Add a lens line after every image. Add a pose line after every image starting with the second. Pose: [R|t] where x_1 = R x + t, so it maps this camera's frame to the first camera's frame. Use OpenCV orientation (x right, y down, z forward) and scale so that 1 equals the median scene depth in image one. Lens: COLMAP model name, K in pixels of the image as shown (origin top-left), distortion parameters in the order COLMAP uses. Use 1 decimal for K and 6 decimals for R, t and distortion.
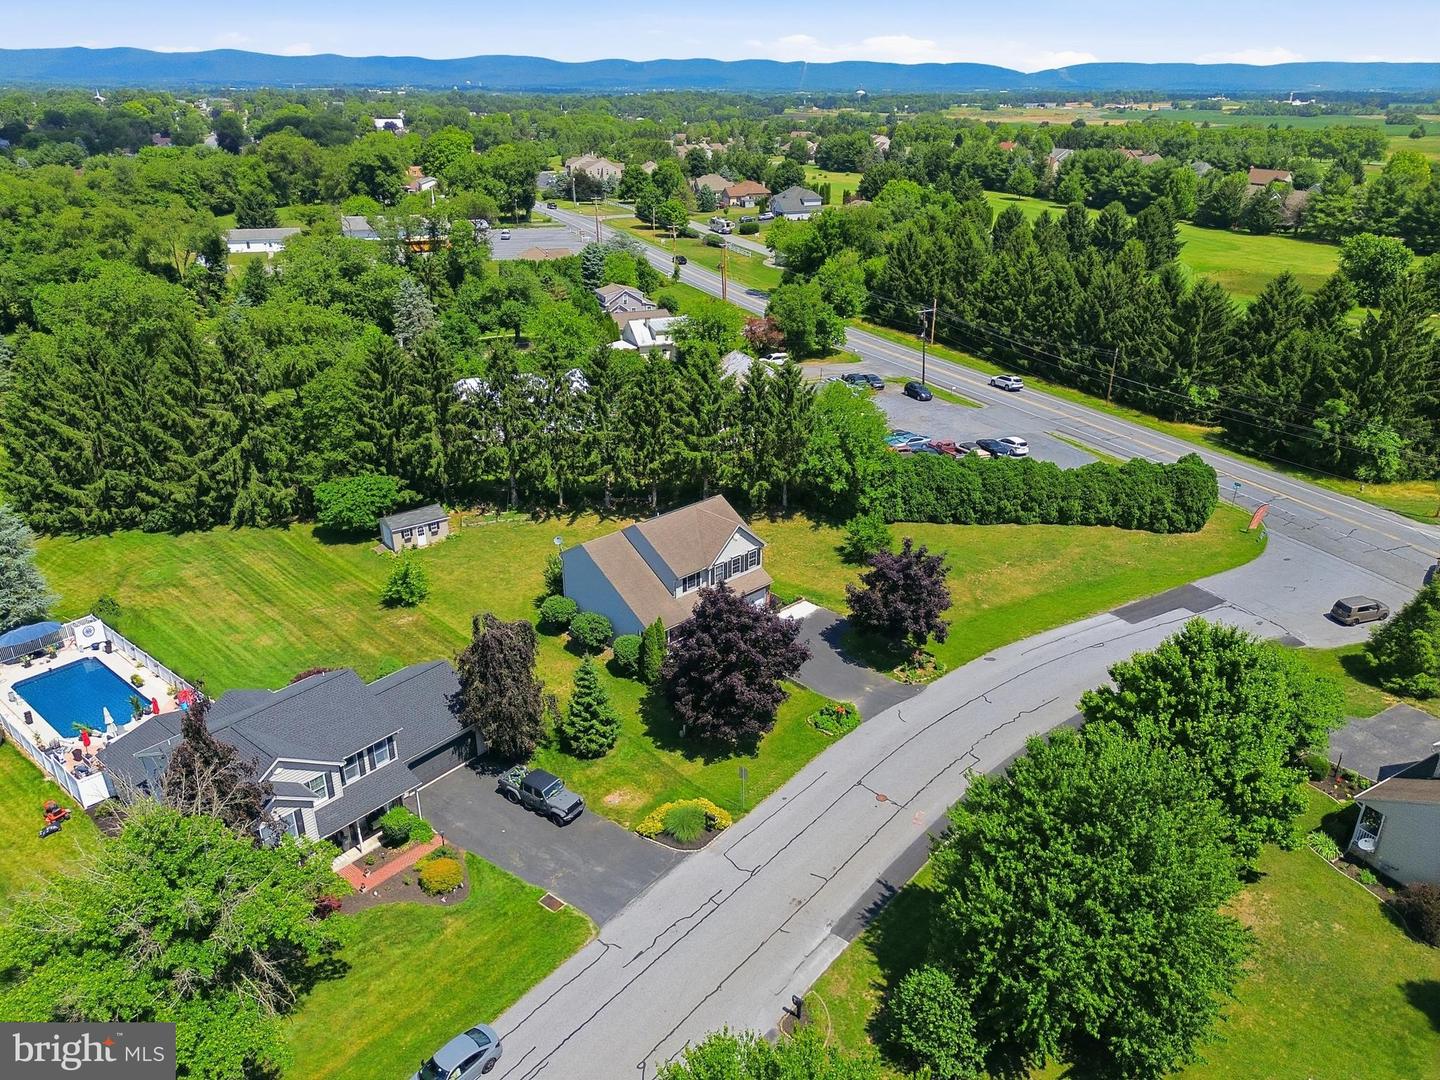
lens RADIAL K [[1023.8, 0, 720.0], [0, 1023.8, 540.0], [0, 0, 1]] dist [0.099412, -0.146525]
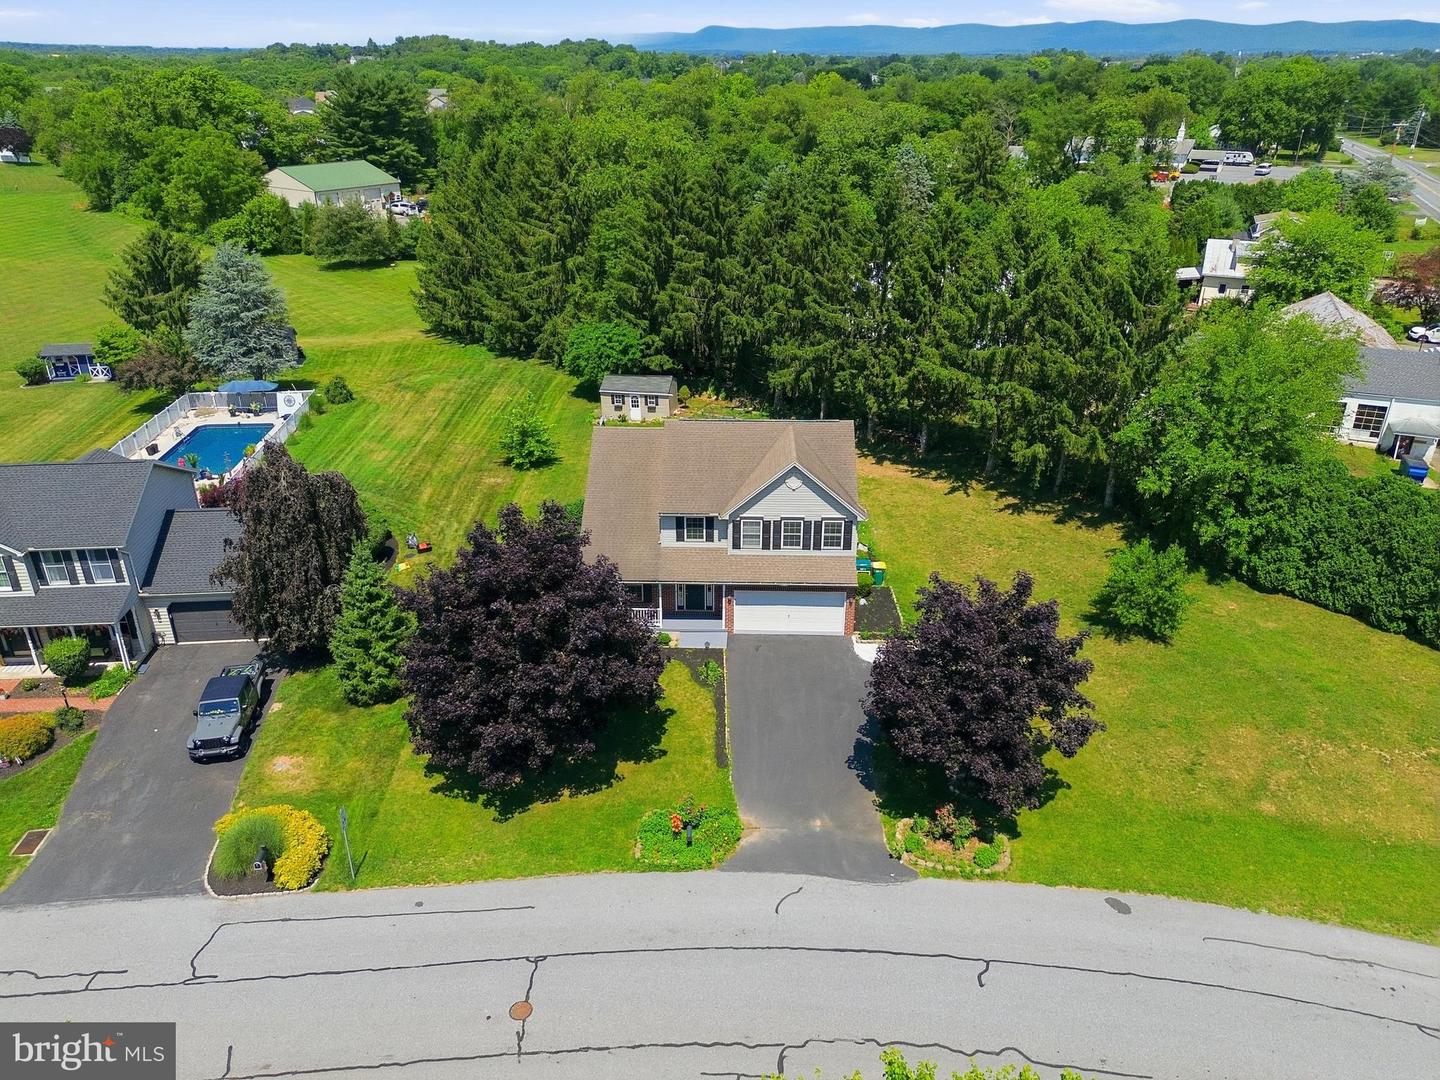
lens RADIAL K [[1022.0, 0, 718.6], [0, 1022.0, 547.2], [0, 0, 1]] dist [0.058609, -0.054470]
pose [[0.698979, 0.308016, -0.645411, 0.303293], [-0.288635, 0.947227, 0.139463, -0.030594], [0.654308, 0.088807, 0.750996, 0.445590]]
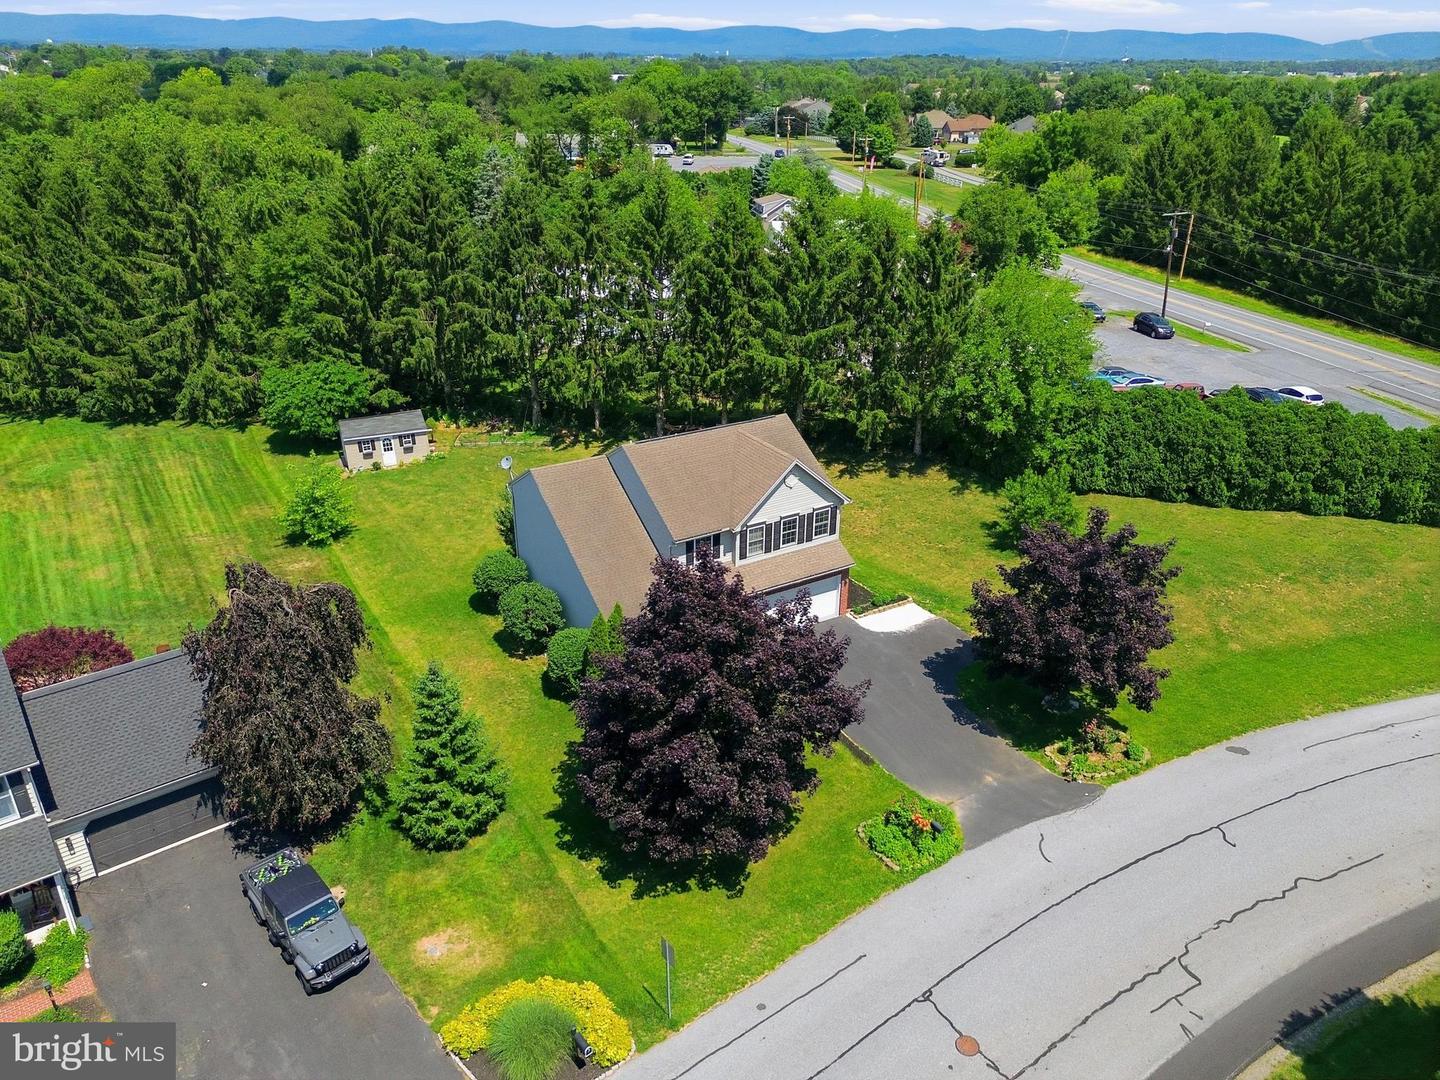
lens RADIAL K [[1022.0, 0, 718.6], [0, 1022.0, 547.2], [0, 0, 1]] dist [0.058609, -0.054470]
pose [[0.976096, 0.099160, -0.193403, 0.075287], [-0.093532, 0.994889, 0.038043, 0.013141], [0.196187, -0.019045, 0.980382, 0.344638]]
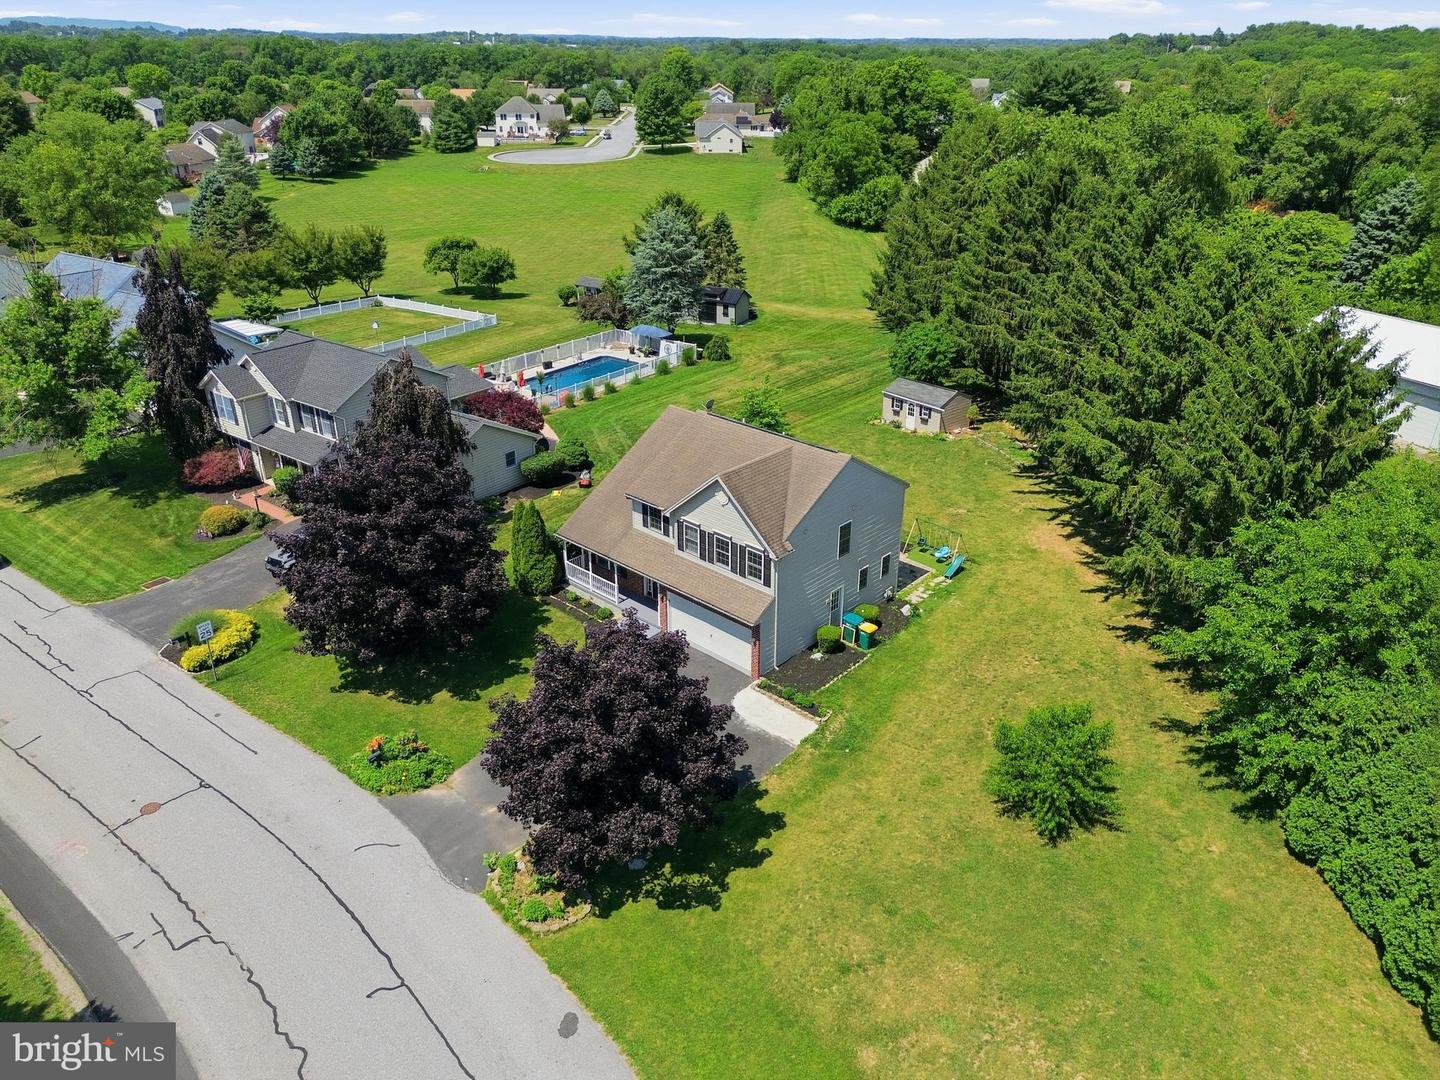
lens RADIAL K [[1022.0, 0, 718.6], [0, 1022.0, 547.2], [0, 0, 1]] dist [0.058609, -0.054470]
pose [[0.047754, 0.437119, -0.898135, 0.420383], [-0.403442, 0.830995, 0.382991, -0.154138], [0.913758, 0.344057, 0.216035, 0.731464]]
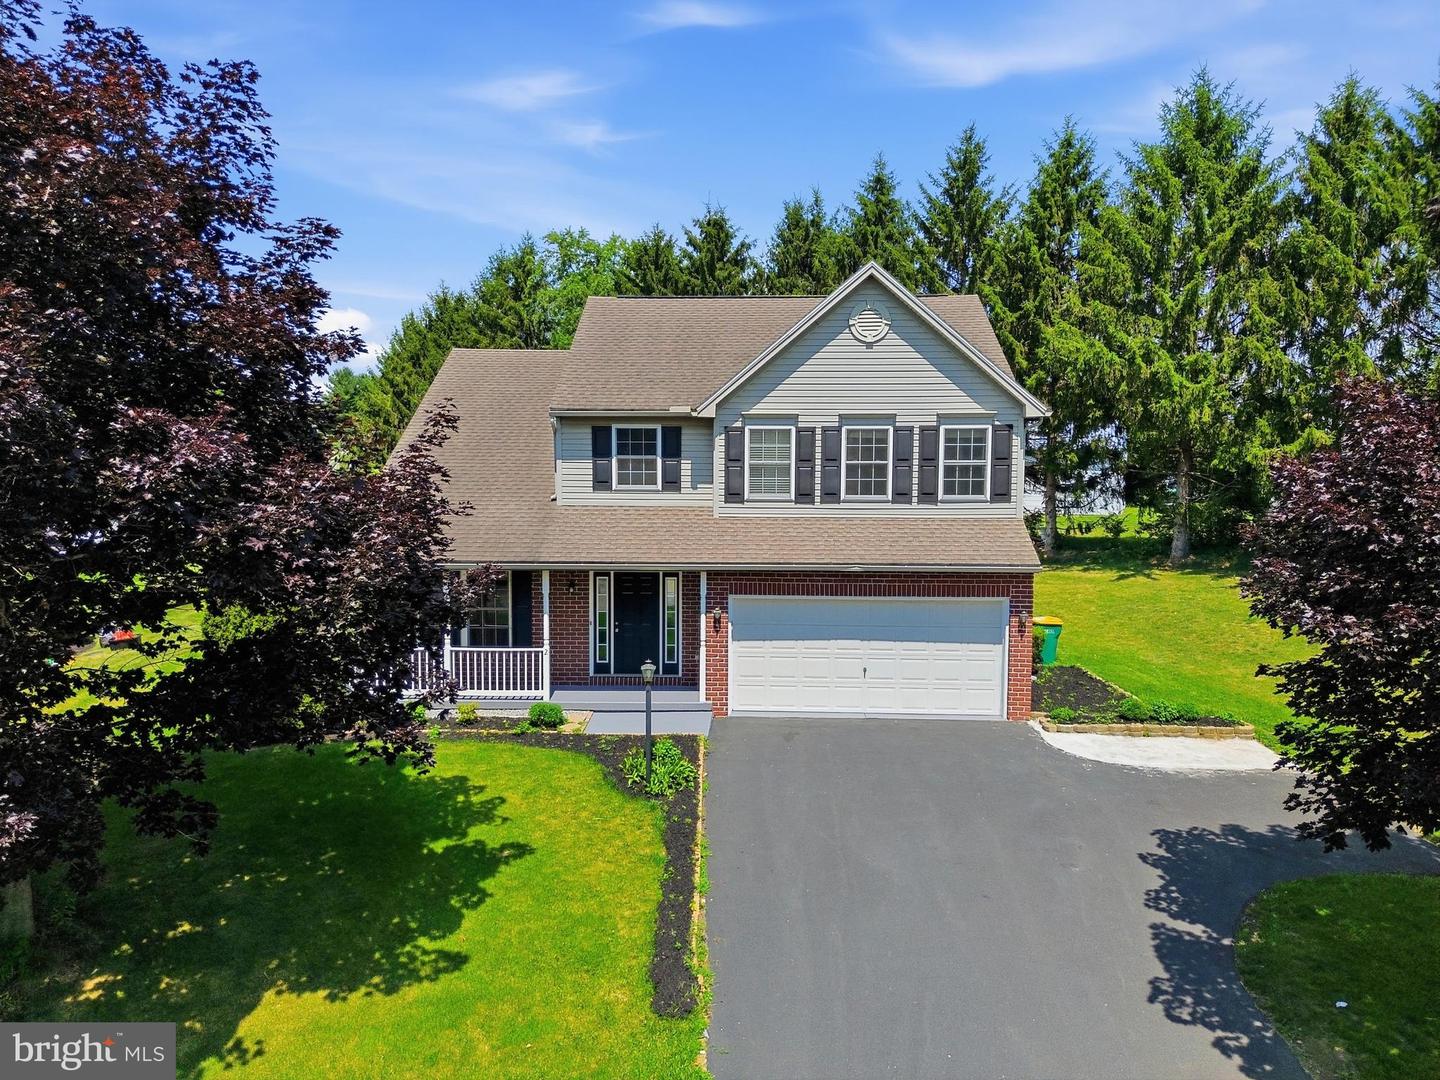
lens RADIAL K [[1022.0, 0, 718.6], [0, 1022.0, 547.2], [0, 0, 1]] dist [0.058609, -0.054470]
pose [[0.693948, 0.060803, -0.717453, 0.139480], [-0.293412, 0.933823, -0.204658, 0.087172], [0.657530, 0.352531, 0.665865, 0.682957]]
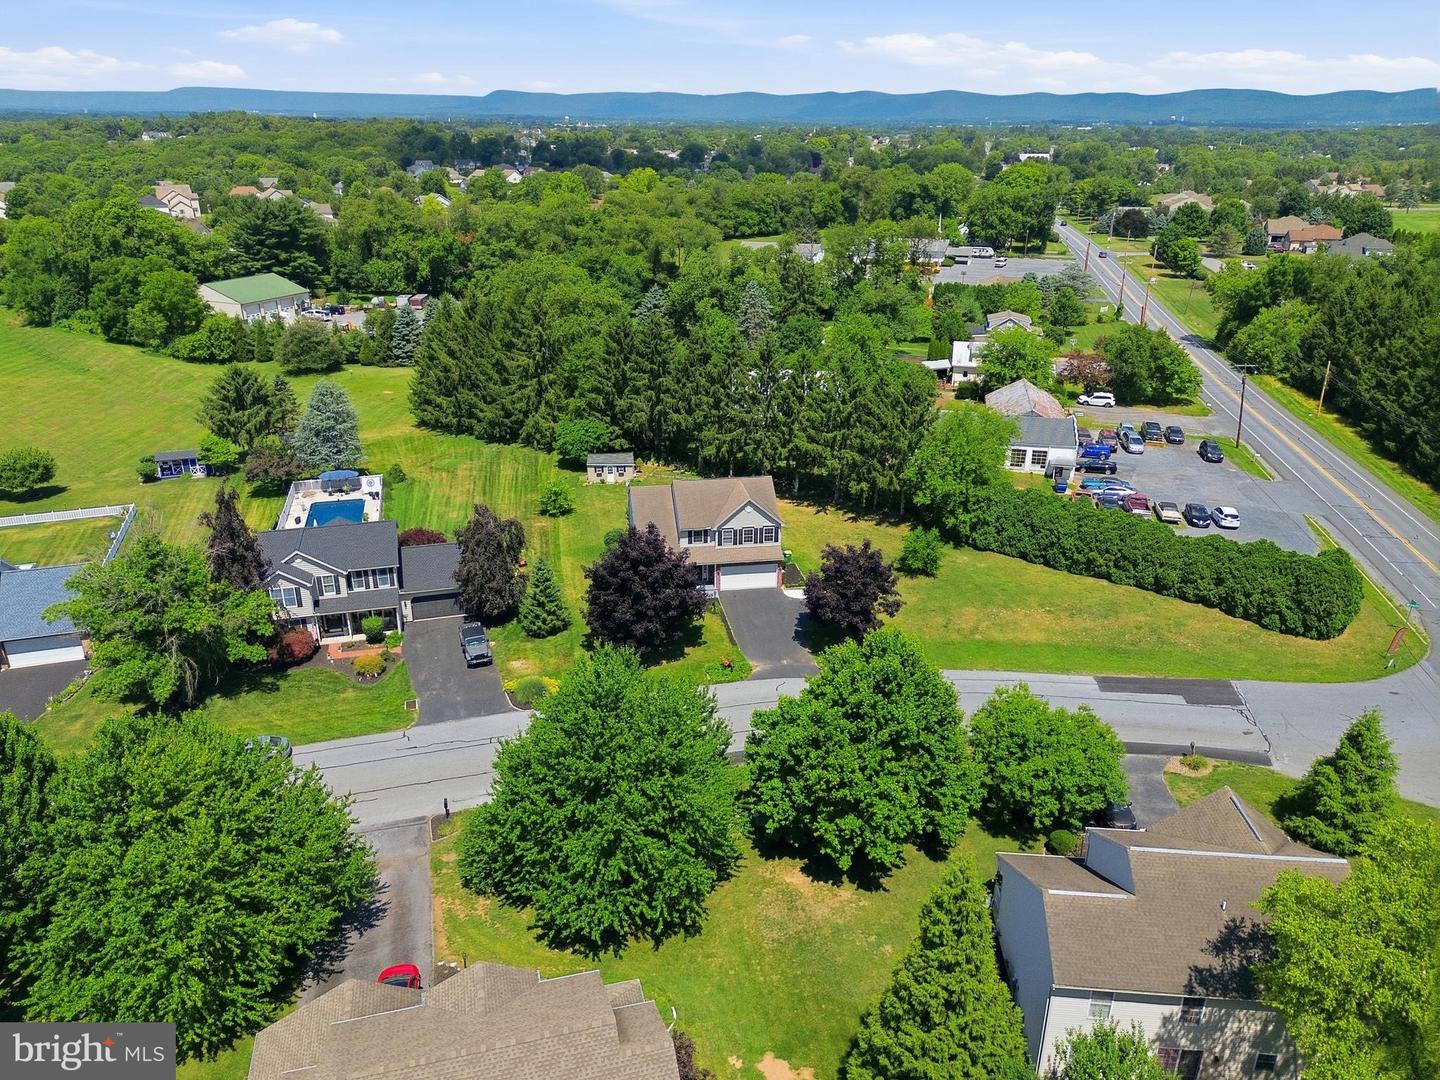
lens RADIAL K [[1023.8, 0, 720.0], [0, 1023.8, 540.0], [0, 0, 1]] dist [0.099412, -0.146525]
pose [[0.820082, 0.218760, -0.528782, 0.490383], [-0.234111, 0.971435, 0.038808, -0.005689], [0.522167, 0.091968, 0.847870, 0.020337]]
